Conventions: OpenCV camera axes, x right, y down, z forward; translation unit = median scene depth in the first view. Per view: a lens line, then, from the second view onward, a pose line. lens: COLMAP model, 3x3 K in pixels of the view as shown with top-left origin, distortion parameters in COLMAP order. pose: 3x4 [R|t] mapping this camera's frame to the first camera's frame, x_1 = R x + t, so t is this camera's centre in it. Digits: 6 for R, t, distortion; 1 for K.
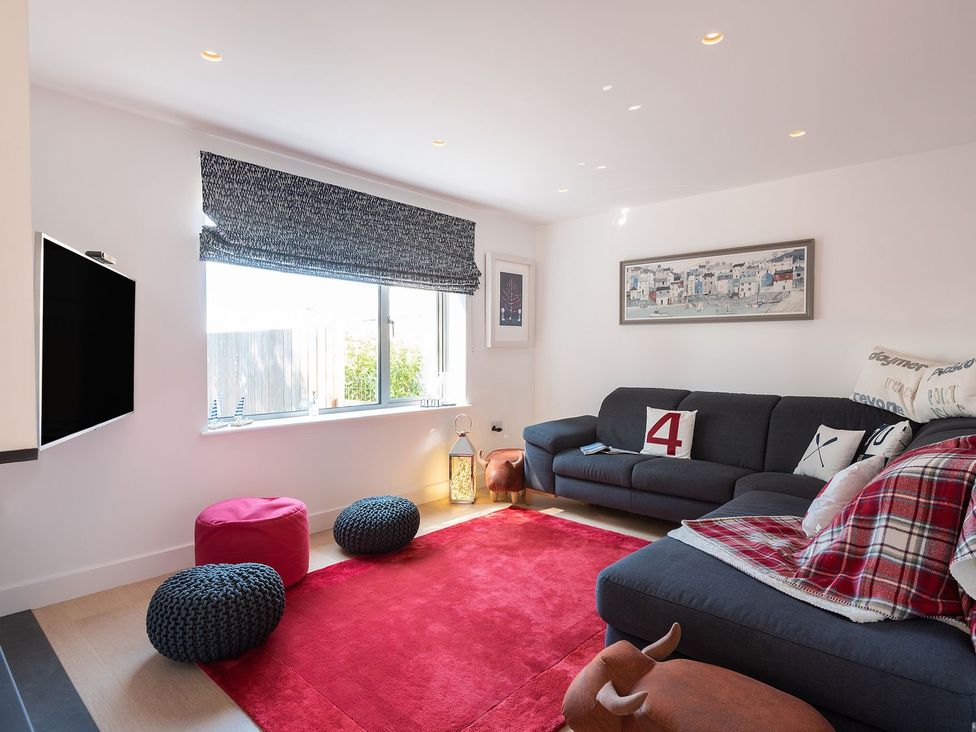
lens RADIAL K [[546.7, 0, 477.9], [0, 546.7, 357.3], [0, 0, 1]] dist [-0.011824, -0.004429]
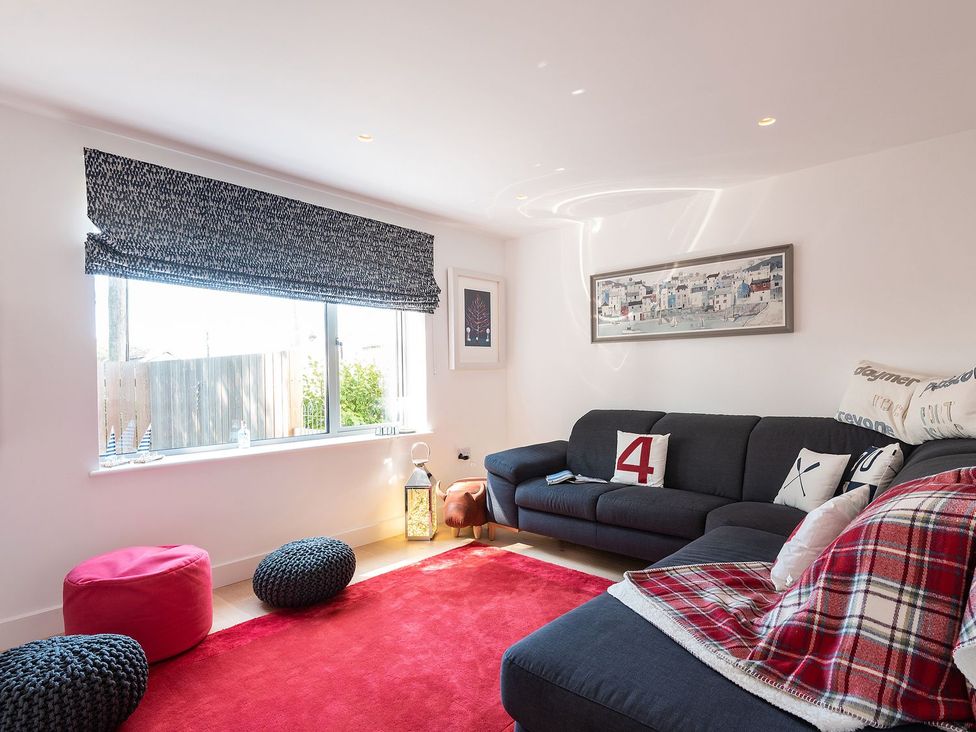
lens RADIAL K [[546.7, 0, 485.2], [0, 546.7, 374.7], [0, 0, 1]] dist [-0.011824, -0.004429]
pose [[0.999629, -0.018478, 0.019993, 0.093434], [0.018750, 0.999734, -0.013458, 0.006353], [-0.019739, 0.013828, 0.999710, 0.110938]]
